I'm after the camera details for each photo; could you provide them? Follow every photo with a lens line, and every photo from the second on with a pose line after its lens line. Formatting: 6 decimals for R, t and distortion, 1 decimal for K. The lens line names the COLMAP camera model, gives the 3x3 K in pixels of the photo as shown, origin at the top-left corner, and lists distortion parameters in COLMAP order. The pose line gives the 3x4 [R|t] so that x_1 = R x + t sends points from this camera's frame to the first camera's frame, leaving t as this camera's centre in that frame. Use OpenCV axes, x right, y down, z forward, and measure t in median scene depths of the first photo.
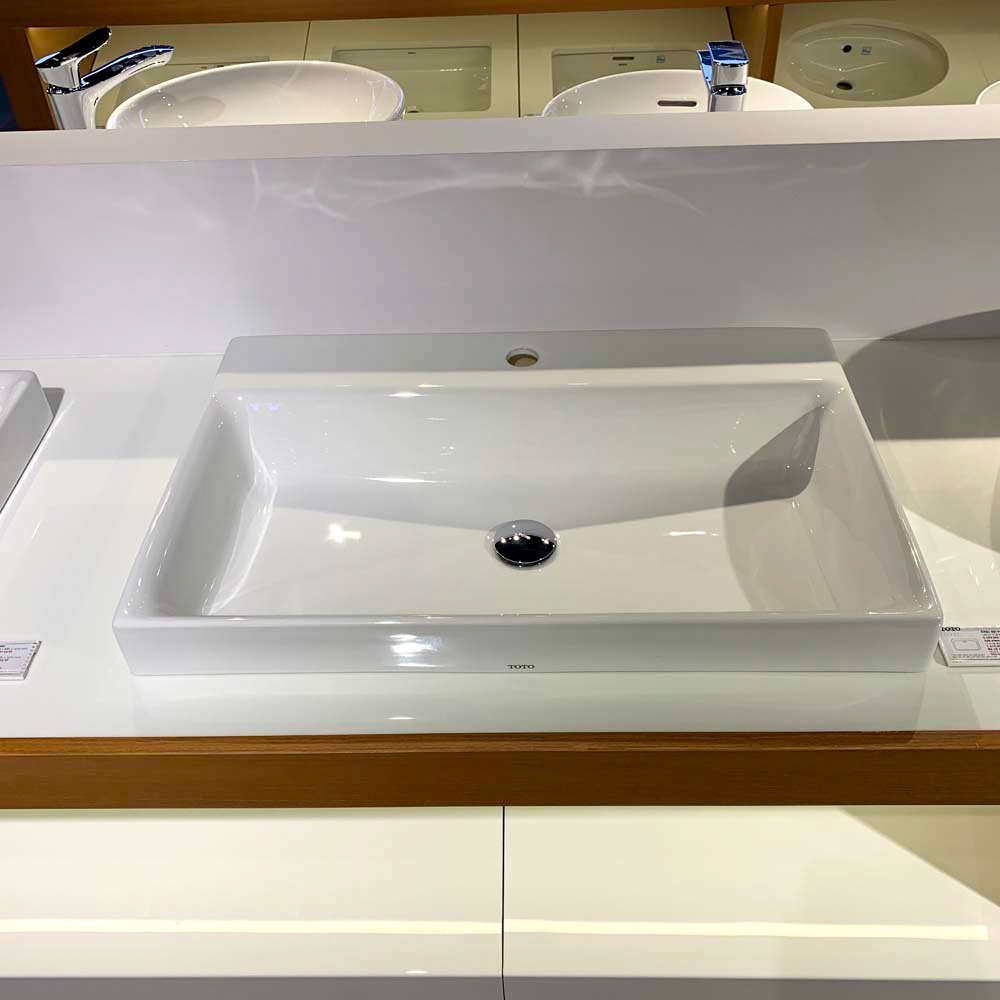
lens RADIAL K [[1024.5, 0, 496.4], [0, 1024.5, 499.9], [0, 0, 1]] dist [0.002707, -0.027676]
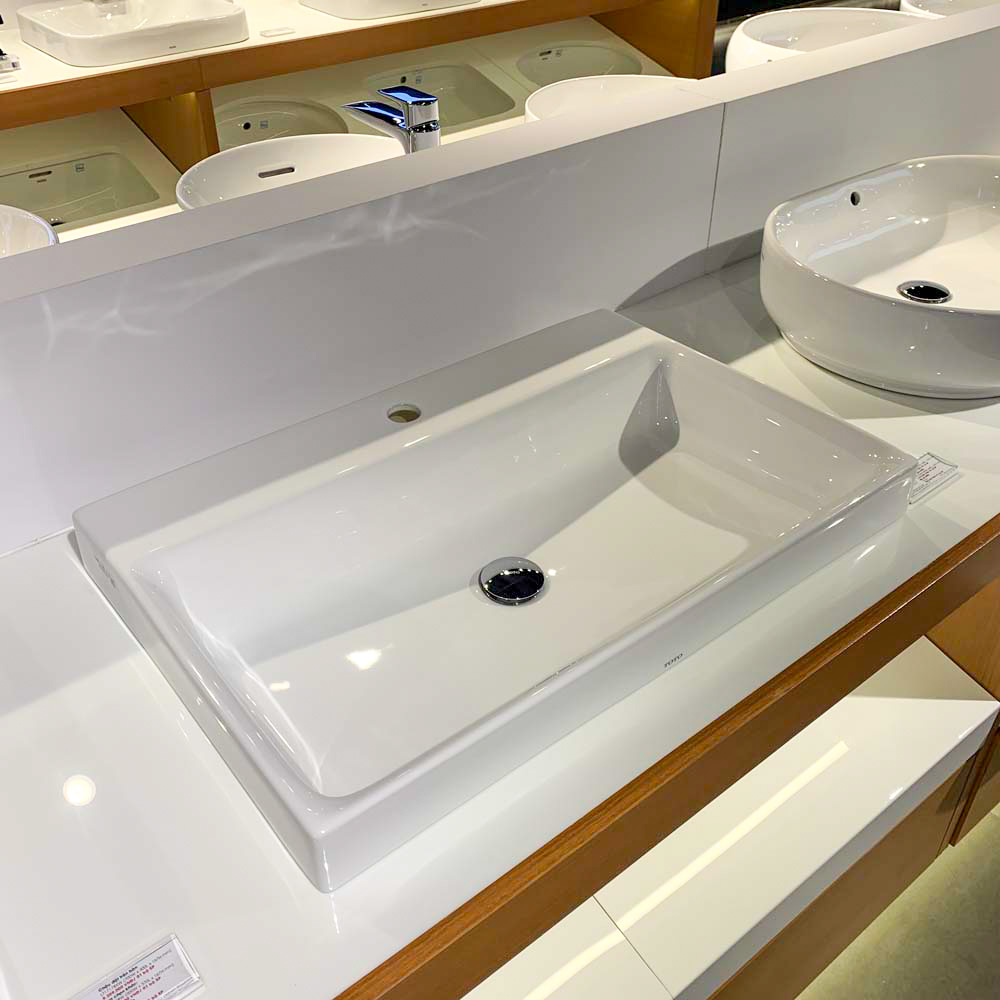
lens RADIAL K [[976.4, 0, 489.3], [0, 976.4, 501.9], [0, 0, 1]] dist [0.006254, -0.015506]
pose [[0.773584, -0.363326, 0.519194, -0.429171], [0.398829, 0.915838, 0.046650, -0.075605], [-0.492447, 0.170982, 0.853382, 0.194665]]
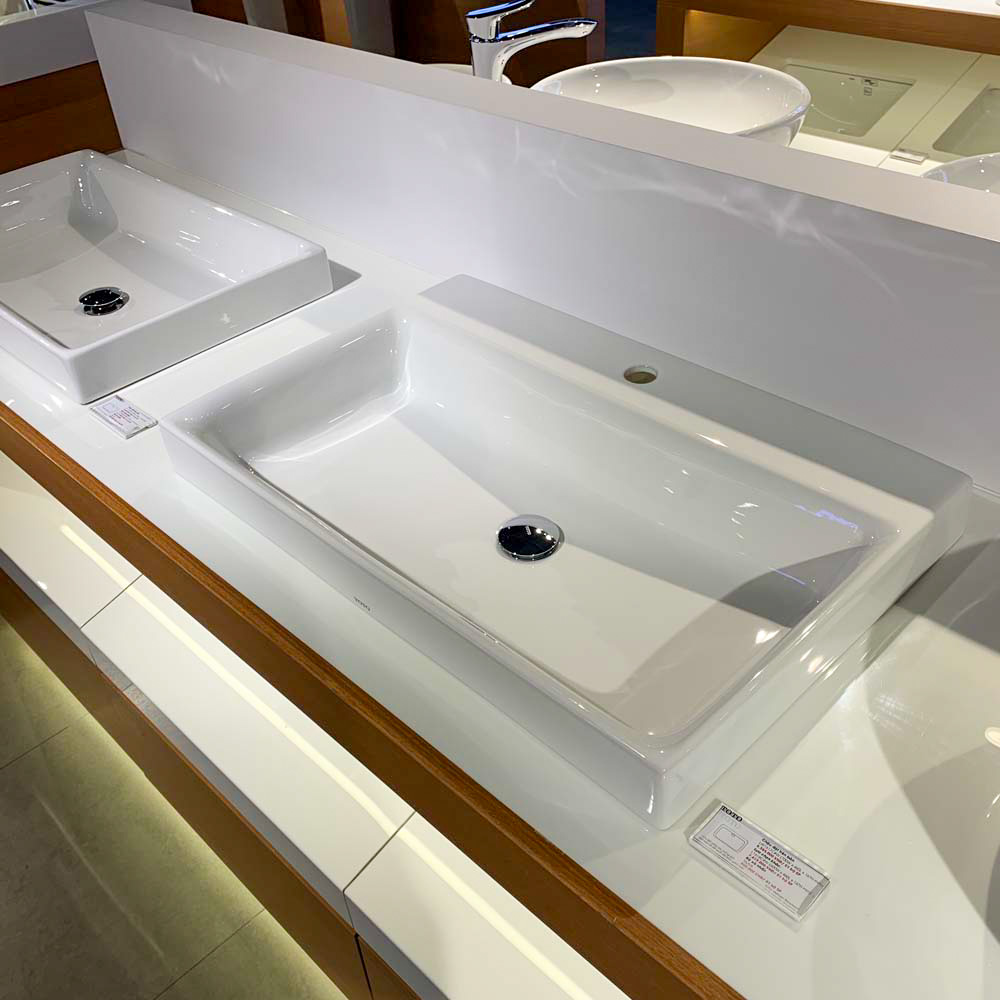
lens RADIAL K [[1037.2, 0, 500.0], [0, 1037.2, 500.0], [0, 0, 1]] dist [0.007395, -0.033282]
pose [[0.718567, 0.413761, -0.558985, 0.538208], [-0.422022, 0.898284, 0.122407, -0.098623], [0.552774, 0.147947, 0.820093, 0.144316]]
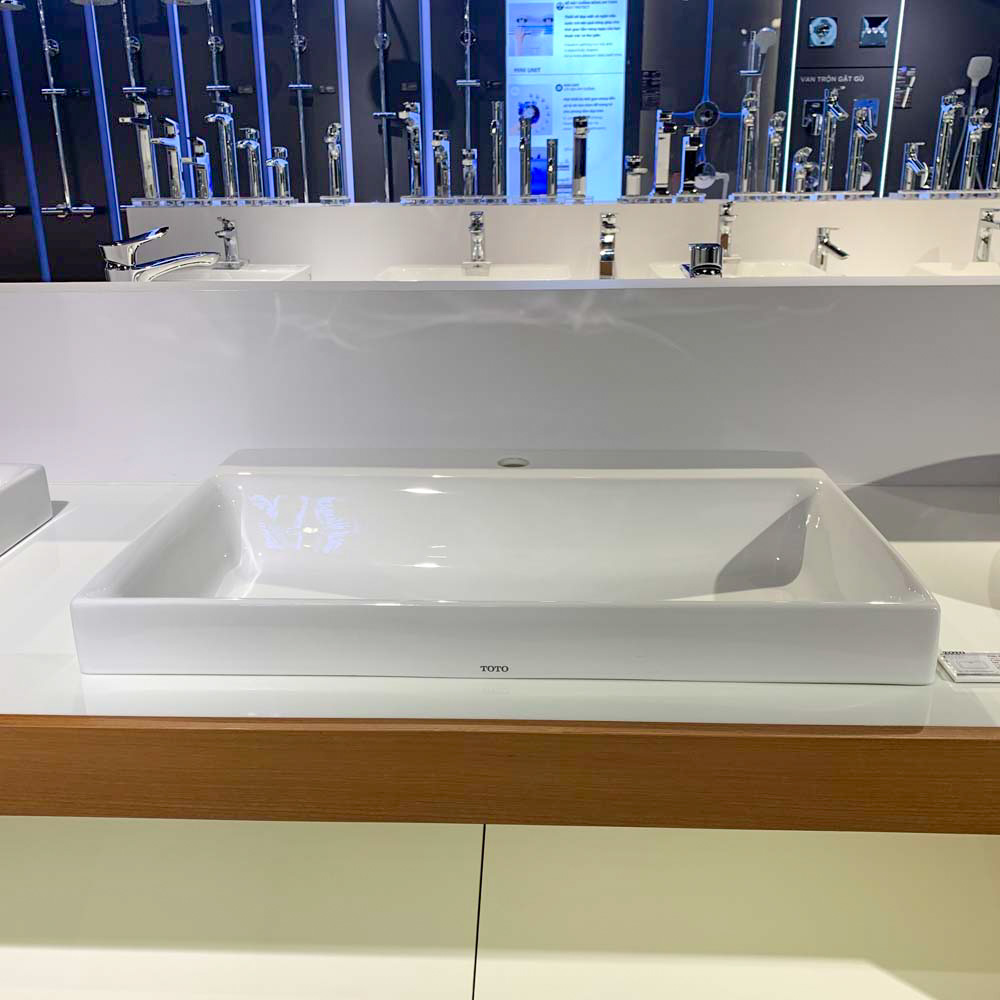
lens RADIAL K [[1024.5, 0, 496.4], [0, 1024.5, 499.9], [0, 0, 1]] dist [0.002707, -0.027676]
pose [[0.999267, 0.030313, -0.023393, 0.034152], [-0.037004, 0.921529, -0.386543, 0.301491], [0.009840, 0.387125, 0.921975, 0.063354]]
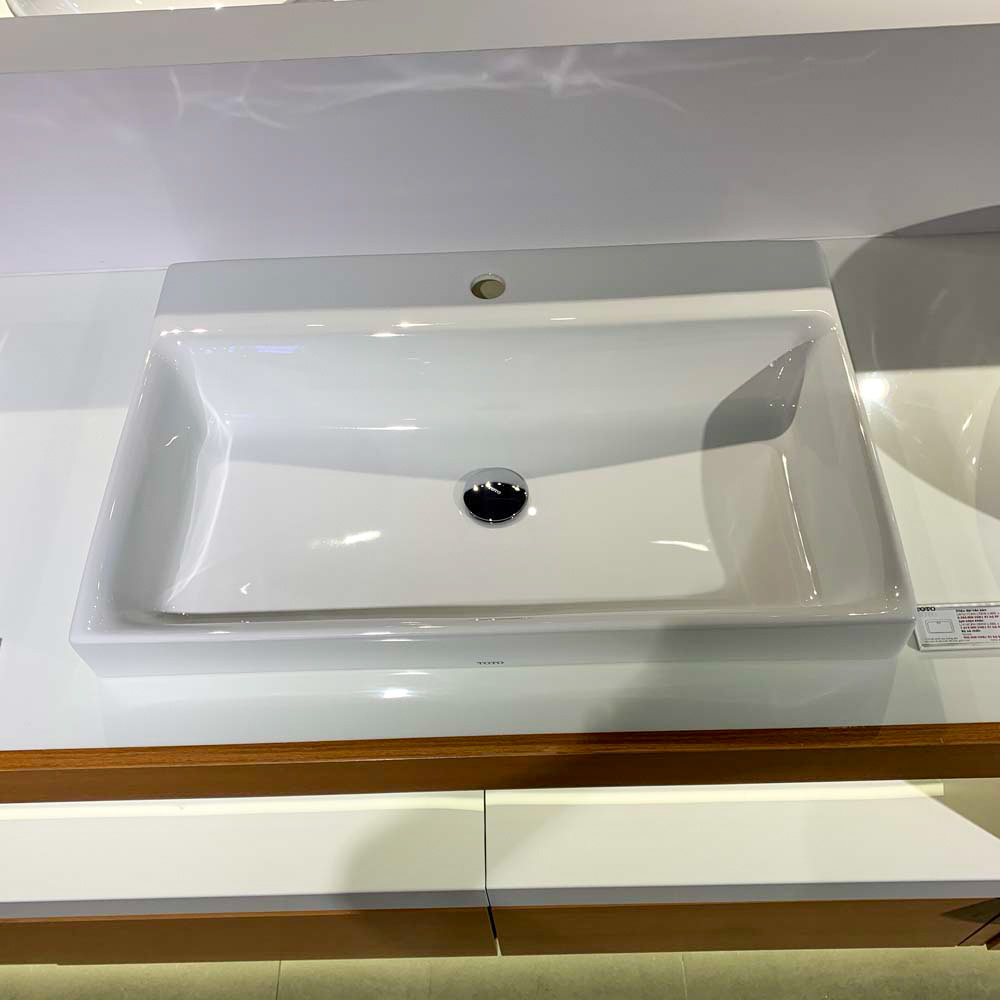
lens RADIAL K [[1037.2, 0, 500.0], [0, 1037.2, 500.0], [0, 0, 1]] dist [0.007395, -0.033282]
pose [[0.999528, -0.029652, 0.008084, 0.023966], [0.026767, 0.969117, 0.245143, -0.185460], [-0.015104, -0.244810, 0.969453, 0.052499]]
